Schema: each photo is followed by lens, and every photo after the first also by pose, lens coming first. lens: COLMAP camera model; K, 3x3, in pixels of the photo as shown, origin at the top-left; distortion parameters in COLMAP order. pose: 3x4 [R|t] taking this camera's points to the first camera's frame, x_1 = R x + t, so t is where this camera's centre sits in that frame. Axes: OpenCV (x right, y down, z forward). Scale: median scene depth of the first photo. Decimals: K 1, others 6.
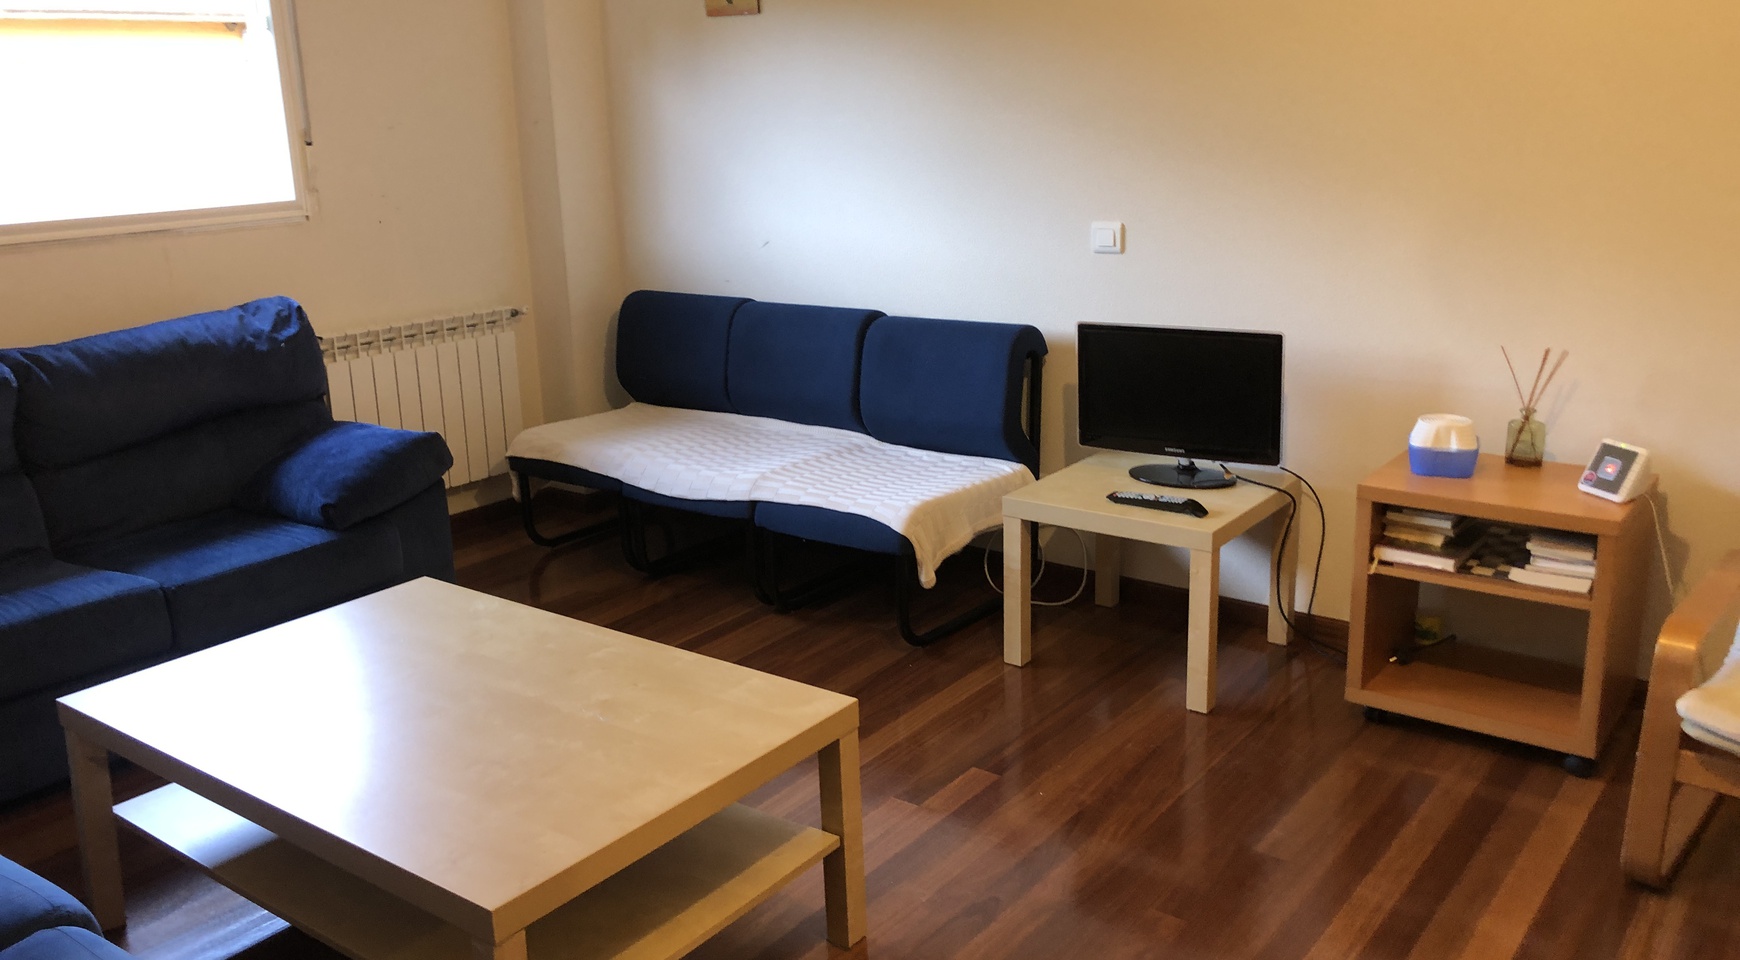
lens RADIAL K [[1457.3, 0, 870.0], [0, 1457.3, 480.0], [0, 0, 1]] dist [-0.121198, 0.236616]
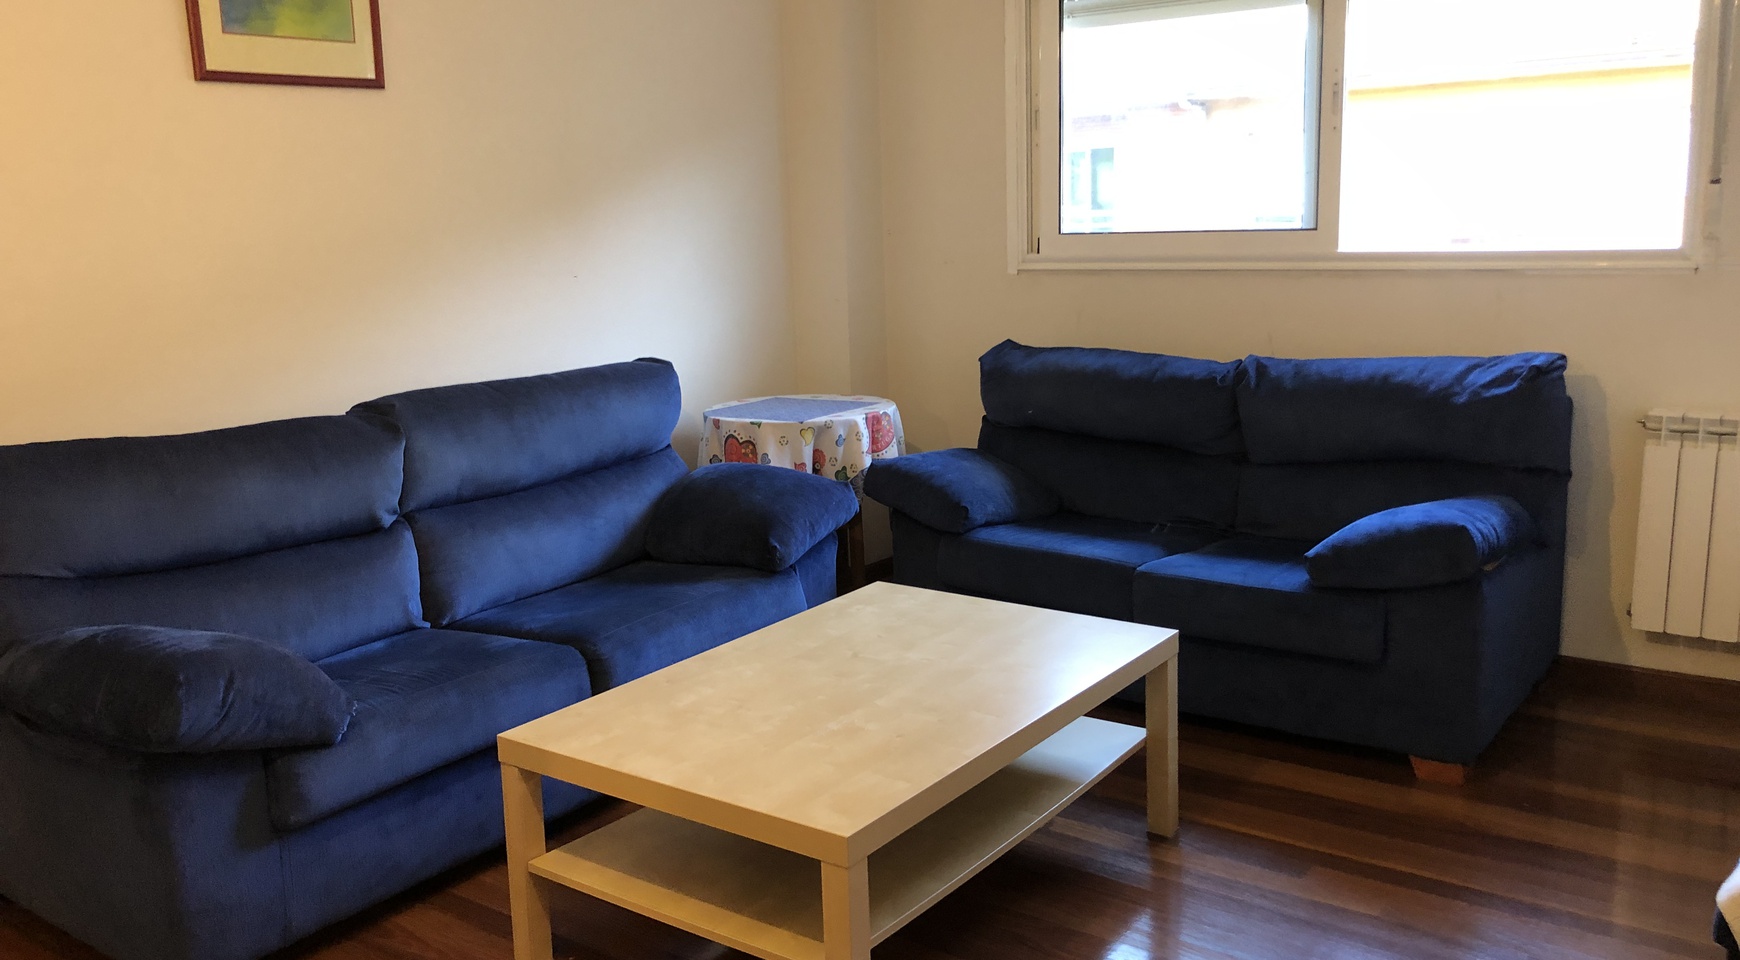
lens RADIAL K [[1433.6, 0, 830.2], [0, 1433.6, 477.5], [0, 0, 1]] dist [0.072066, 0.000336]
pose [[0.007772, 0.230568, -0.973025, 0.495628], [-0.229066, 0.947591, 0.222711, -0.156646], [0.973380, 0.221156, 0.060180, 0.532663]]
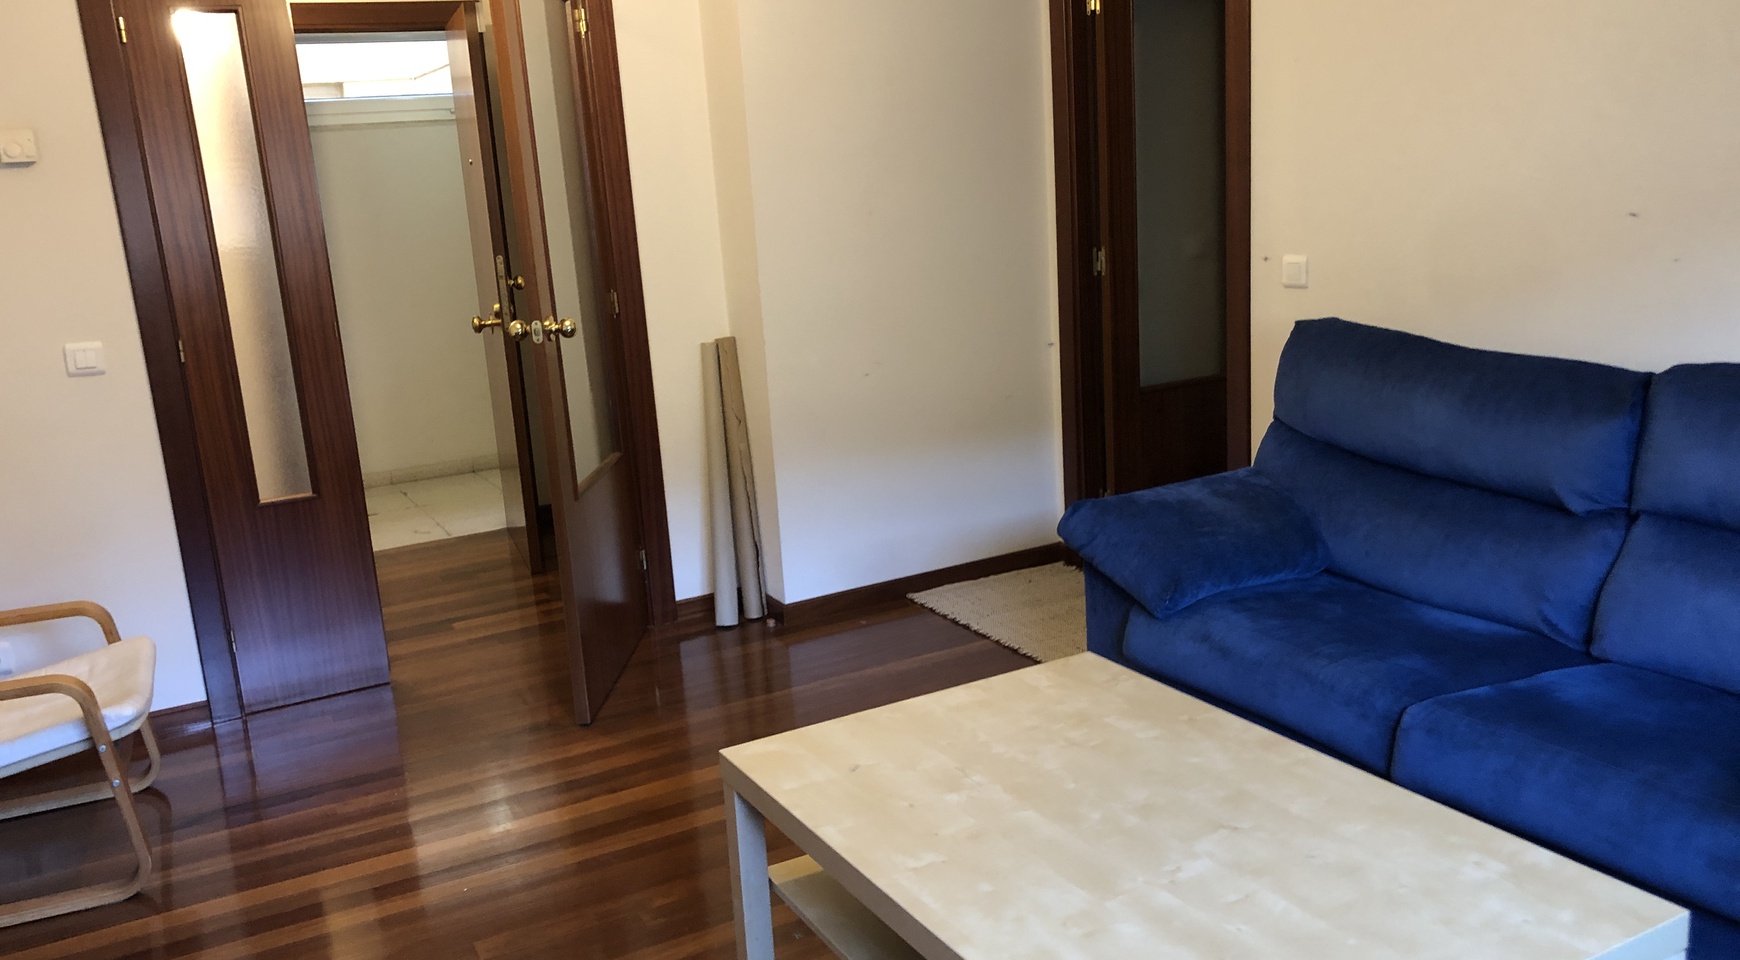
lens RADIAL K [[1457.3, 0, 870.0], [0, 1457.3, 480.0], [0, 0, 1]] dist [-0.121198, 0.236616]
pose [[-0.899444, 0.015190, 0.436772, -0.339257], [0.223932, 0.874254, 0.430738, -0.276891], [-0.375306, 0.485231, -0.789744, 1.024864]]
